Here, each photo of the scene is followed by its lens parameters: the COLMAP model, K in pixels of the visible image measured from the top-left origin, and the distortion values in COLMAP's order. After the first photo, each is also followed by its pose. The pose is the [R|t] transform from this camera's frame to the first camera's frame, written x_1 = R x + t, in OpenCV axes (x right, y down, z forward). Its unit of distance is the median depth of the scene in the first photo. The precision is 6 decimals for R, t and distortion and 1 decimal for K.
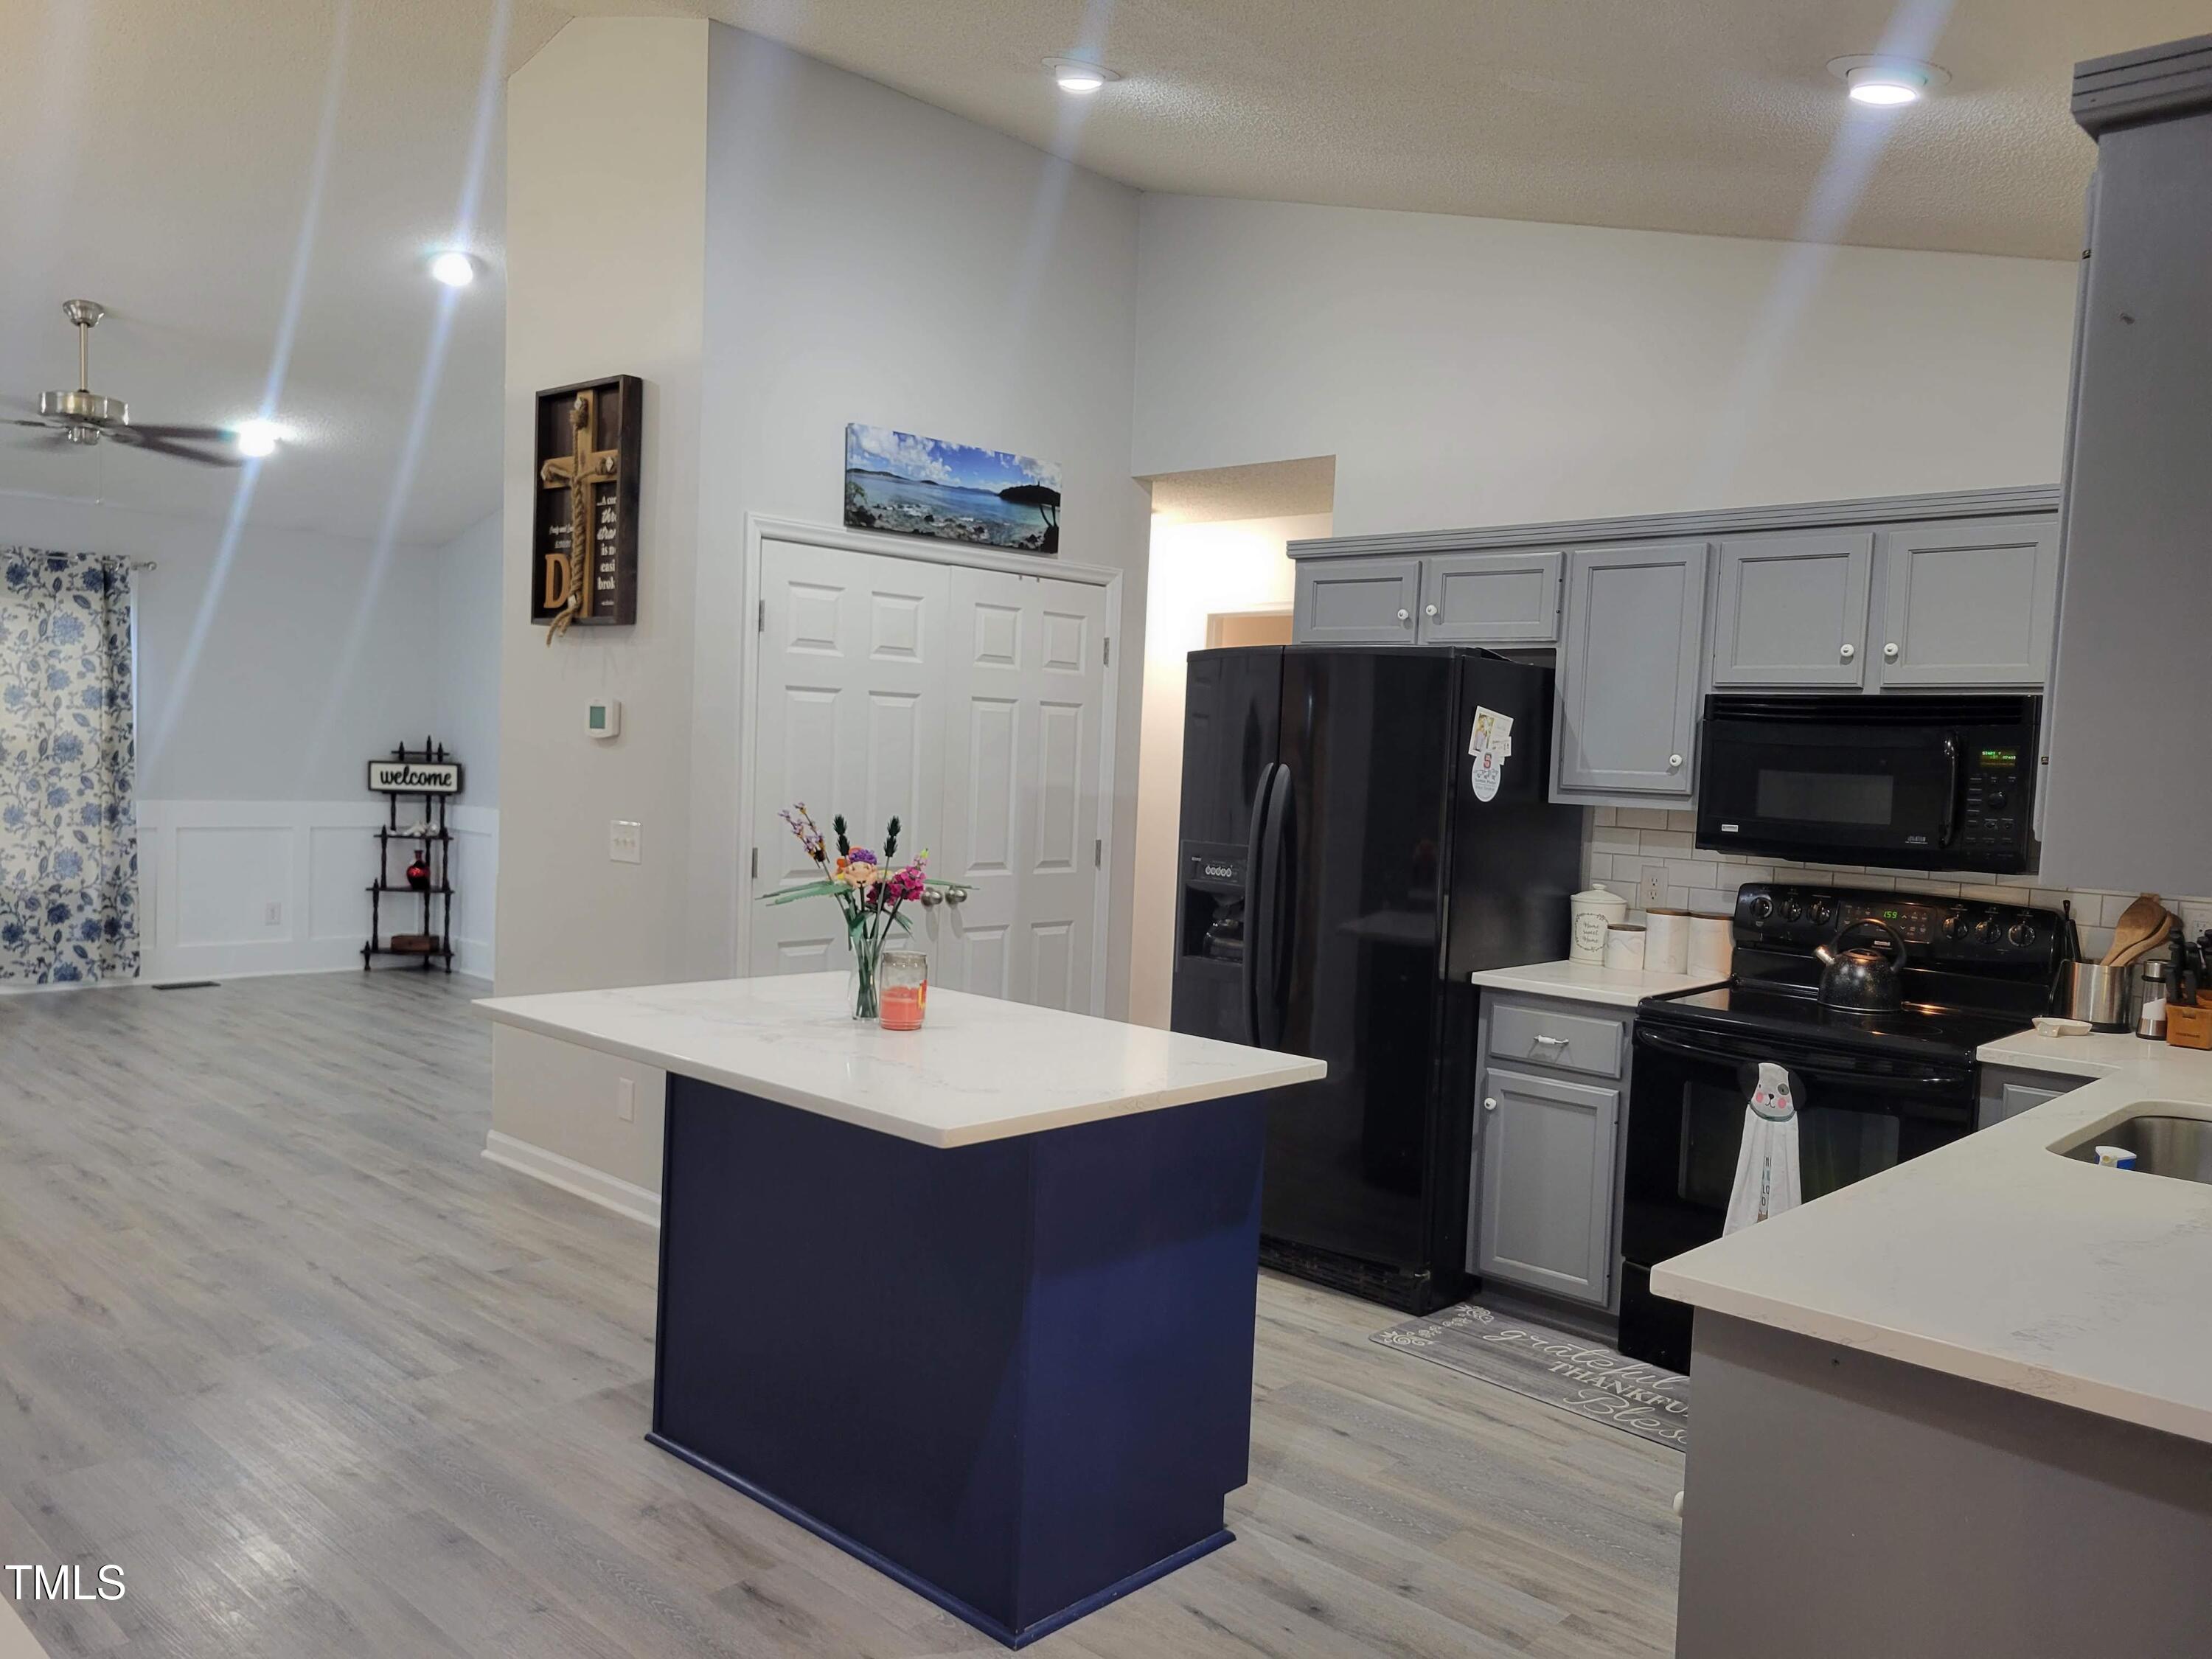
lens RADIAL K [[1663.8, 0, 1100.4], [0, 1663.8, 845.3], [0, 0, 1]] dist [0.051707, -0.027781]
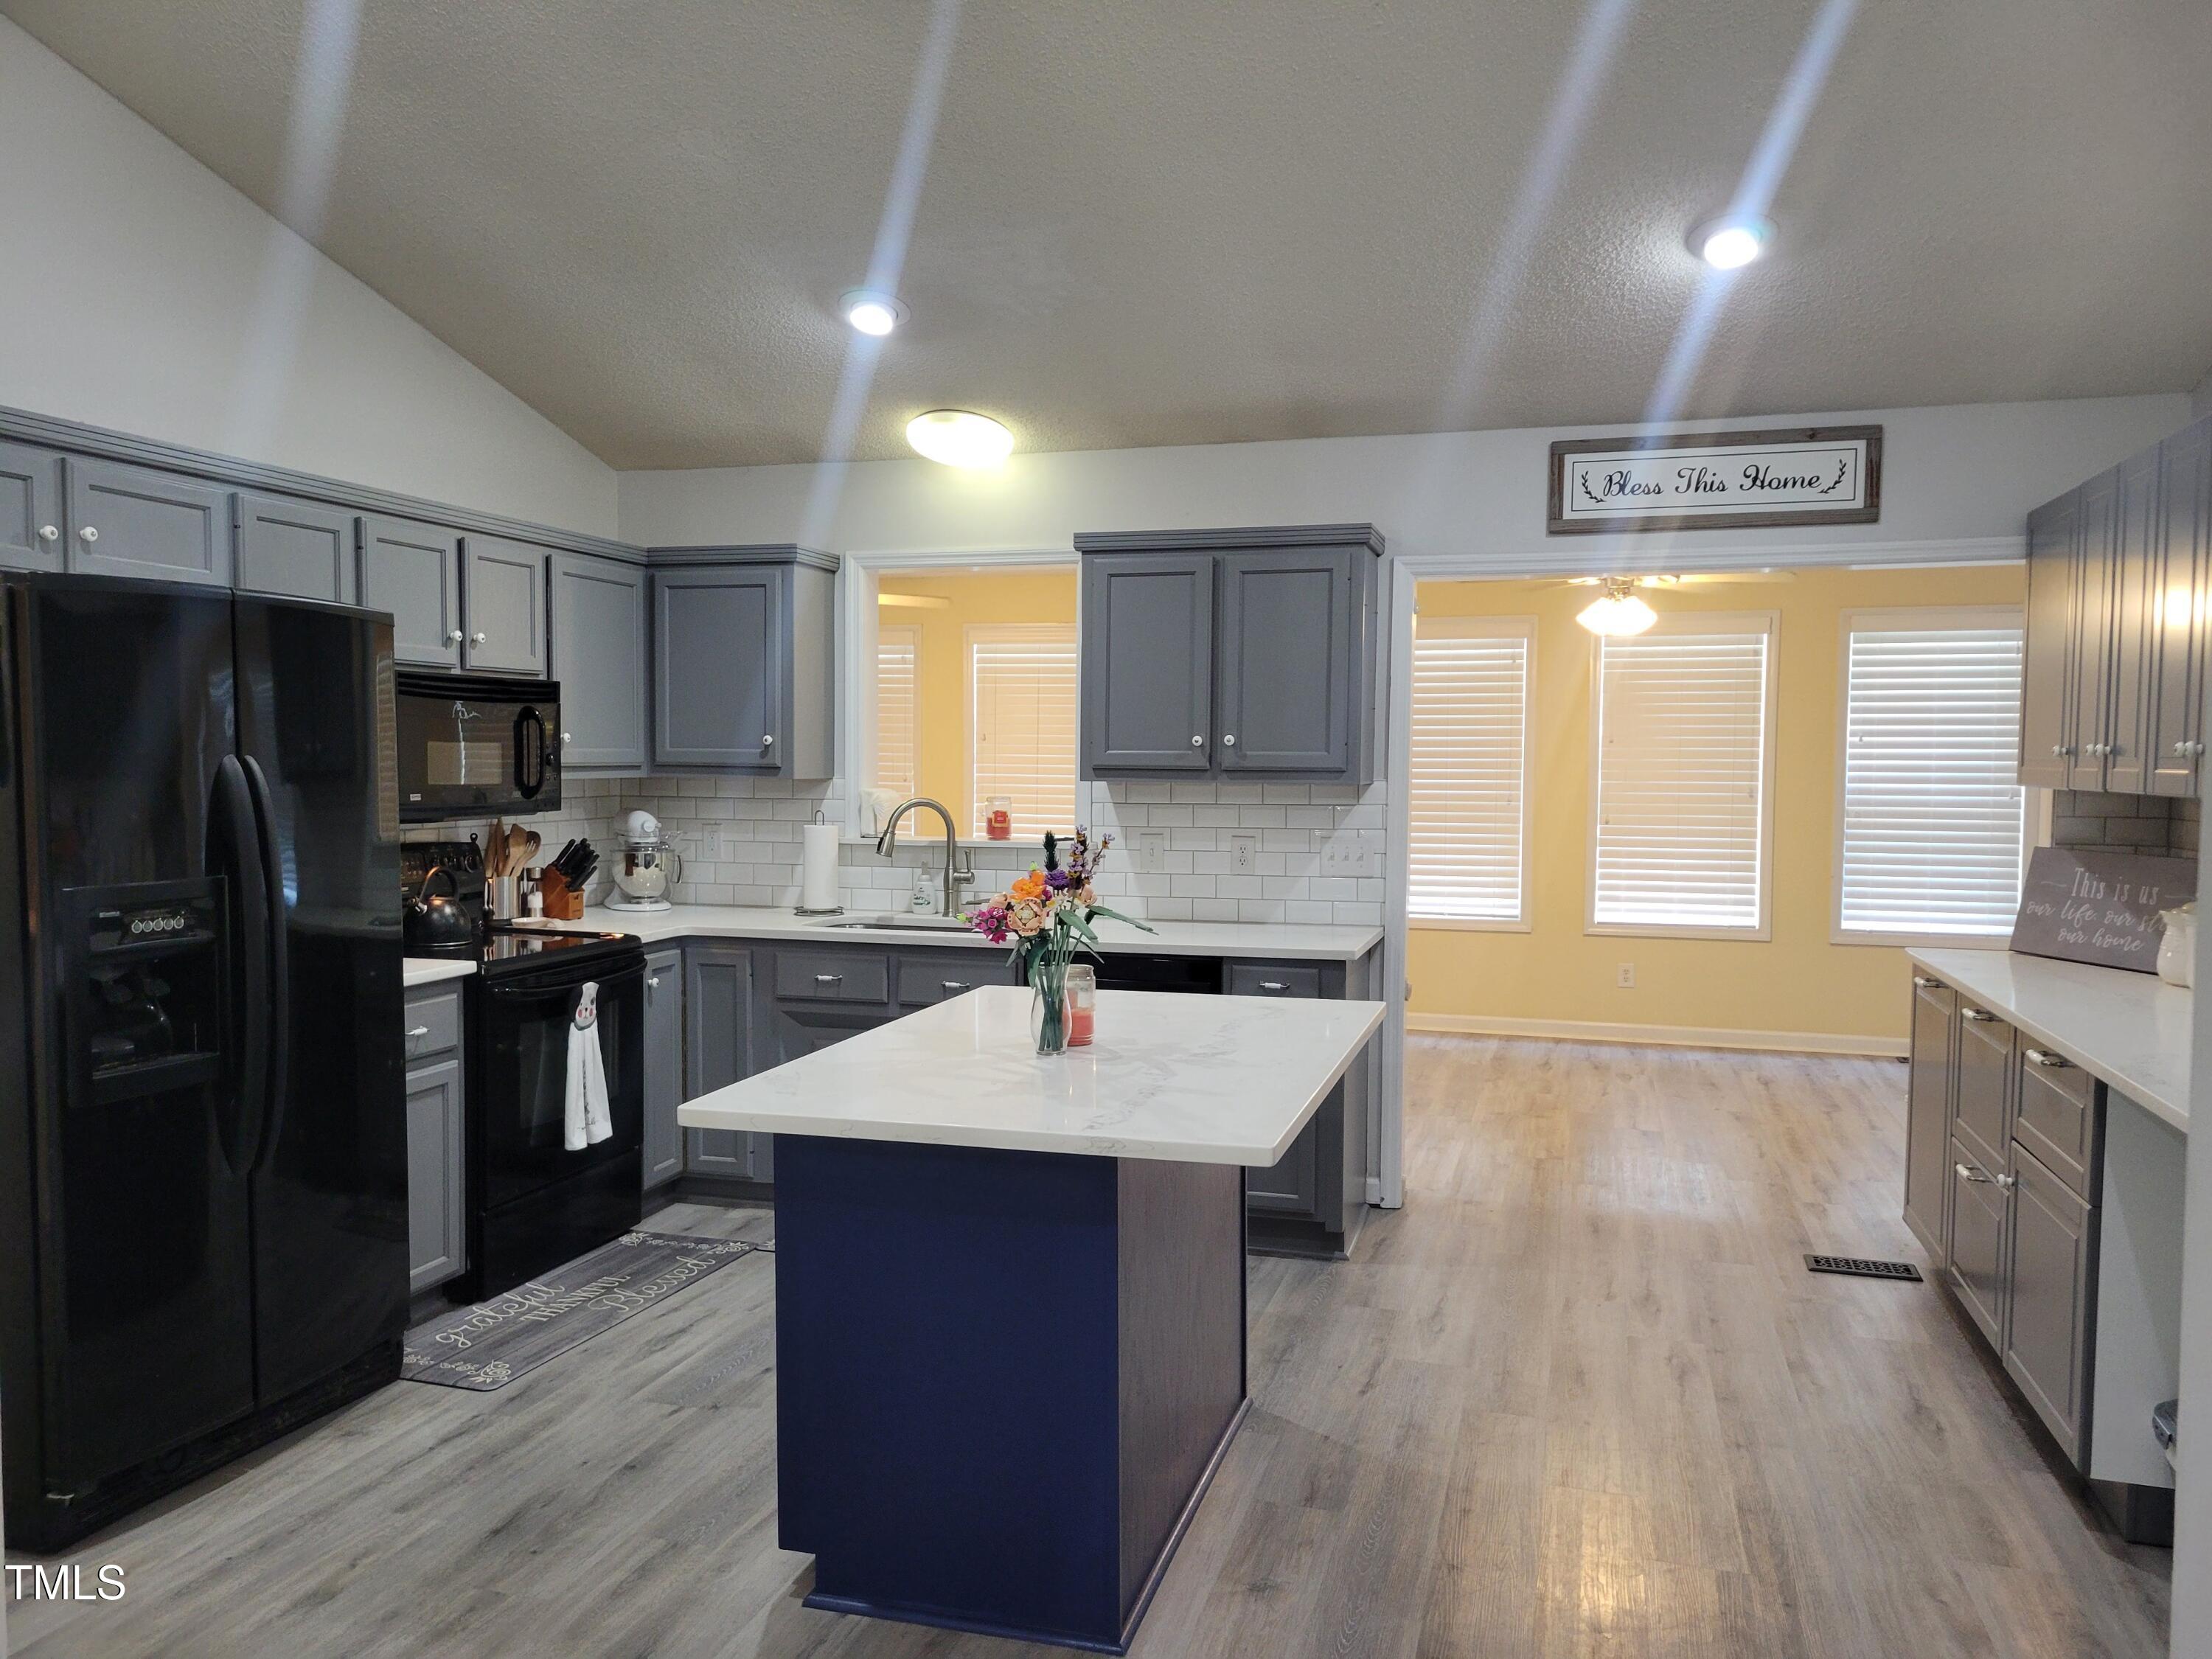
lens RADIAL K [[1663.8, 0, 1102.0], [0, 1663.8, 824.8], [0, 0, 1]] dist [0.051707, -0.027781]
pose [[-0.450996, -0.082959, 0.888662, -0.793519], [0.025605, 0.994059, 0.105792, -0.097528], [-0.892158, 0.070466, -0.446193, 1.129983]]
